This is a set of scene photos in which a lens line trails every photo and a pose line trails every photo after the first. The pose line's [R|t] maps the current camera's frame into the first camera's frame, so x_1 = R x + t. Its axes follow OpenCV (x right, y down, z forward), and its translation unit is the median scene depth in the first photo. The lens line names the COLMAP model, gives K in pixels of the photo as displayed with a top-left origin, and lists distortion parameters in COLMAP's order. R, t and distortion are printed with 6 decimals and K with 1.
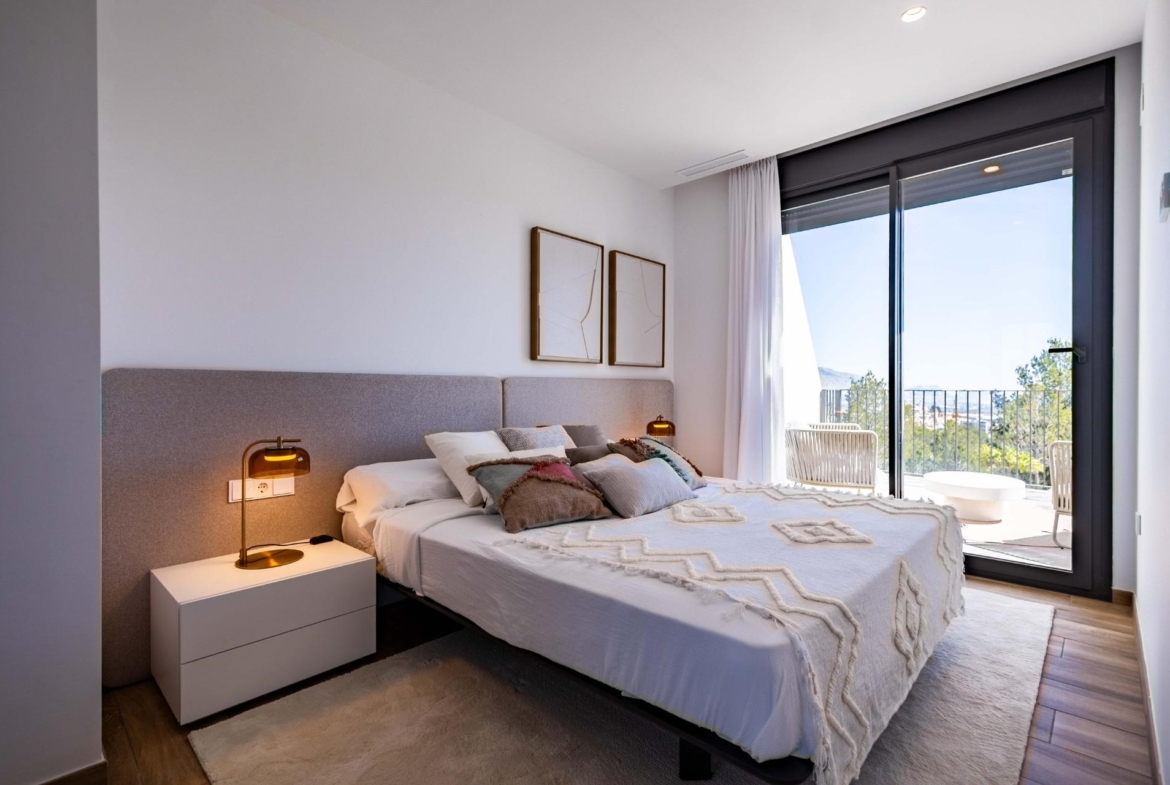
lens RADIAL K [[541.8, 0, 582.4], [0, 541.8, 394.6], [0, 0, 1]] dist [0.010481, -0.000887]
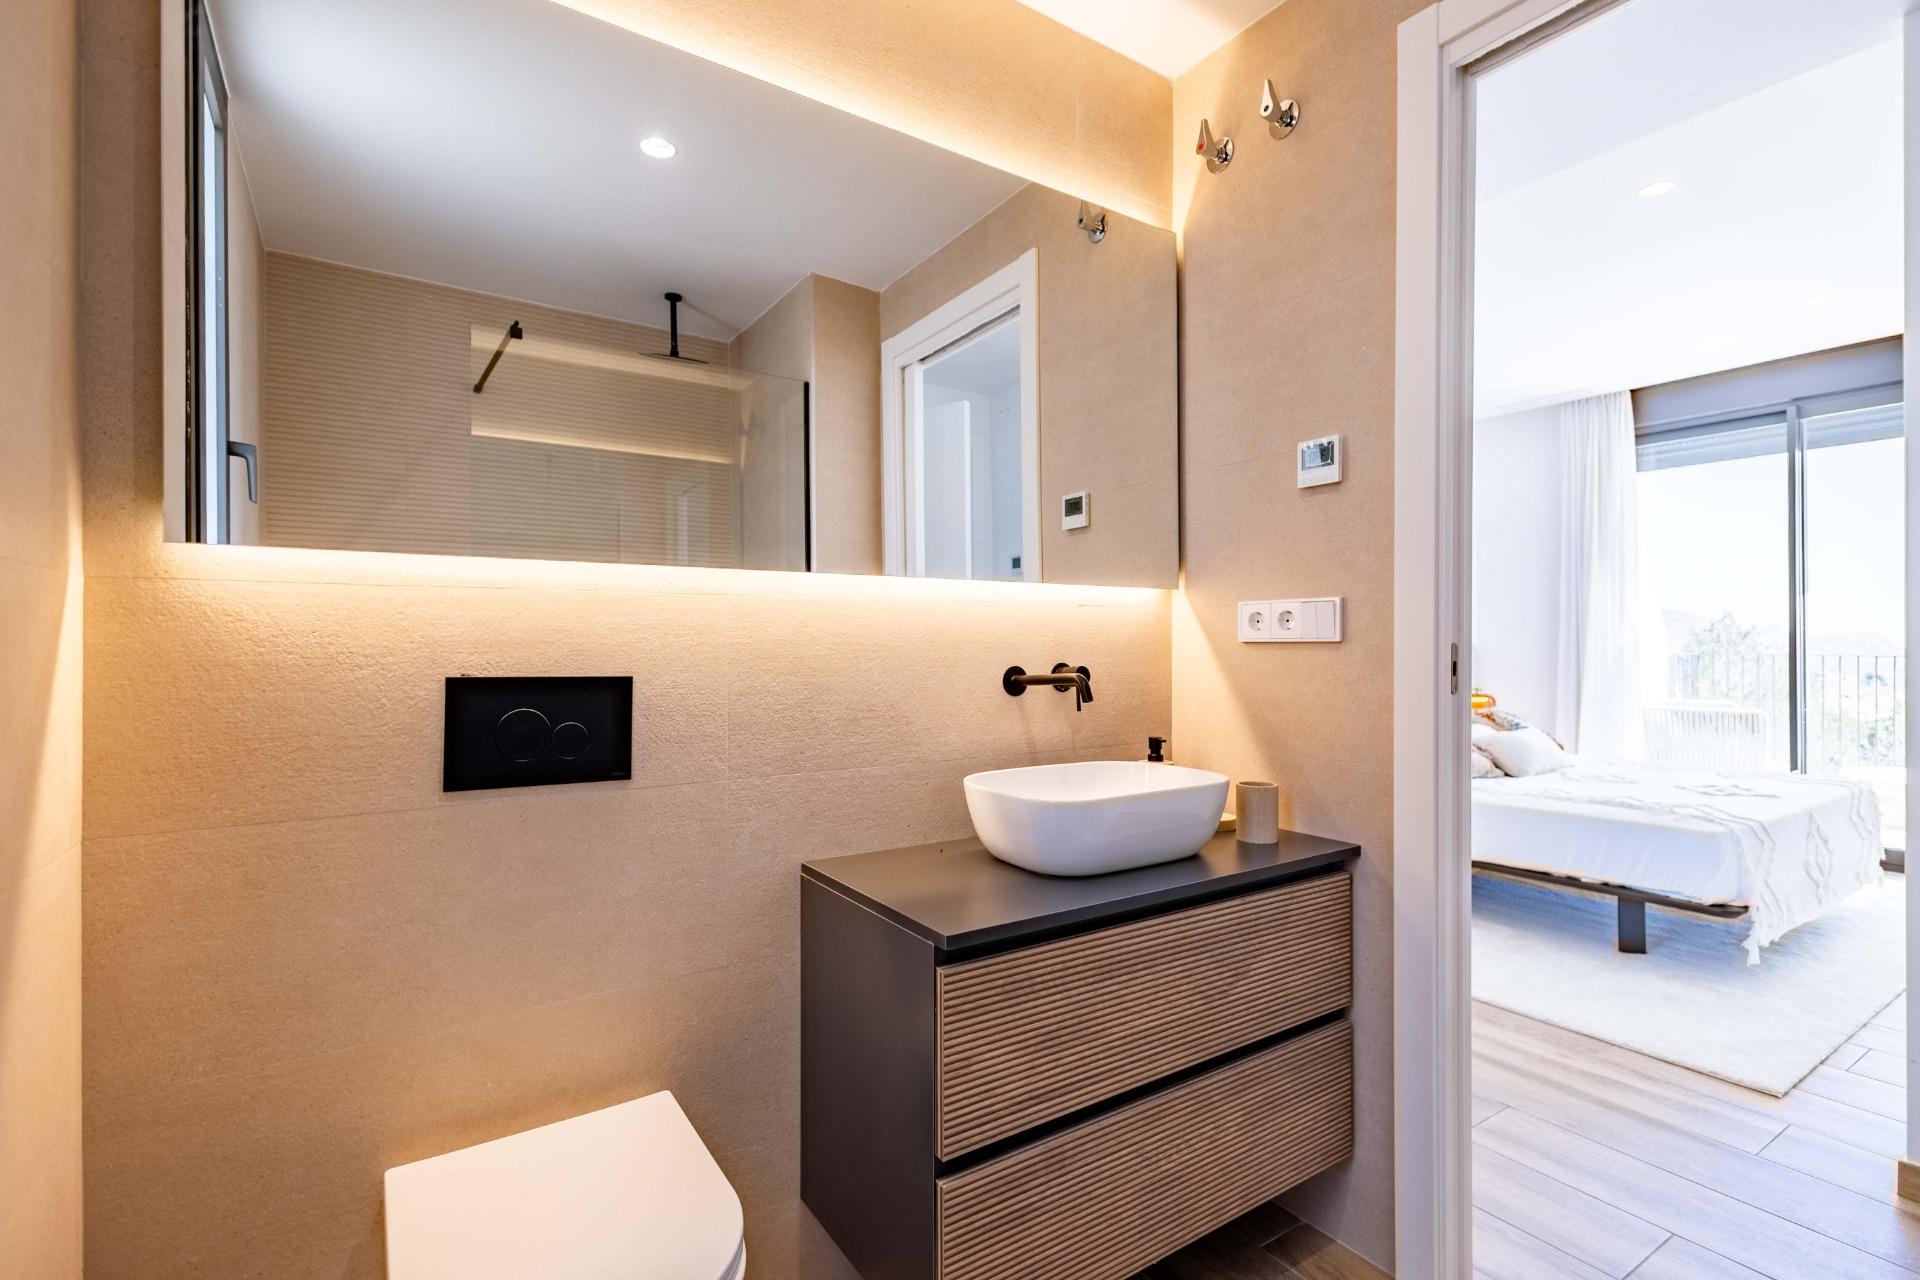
lens RADIAL K [[883.6, 0, 968.6], [0, 883.6, 646.4], [0, 0, 1]] dist [0.013795, -0.004750]
pose [[0.976849, -0.002055, -0.213920, -0.398322], [0.000588, 0.999976, -0.006924, -0.019648], [0.213929, 0.006638, 0.976827, -0.650533]]
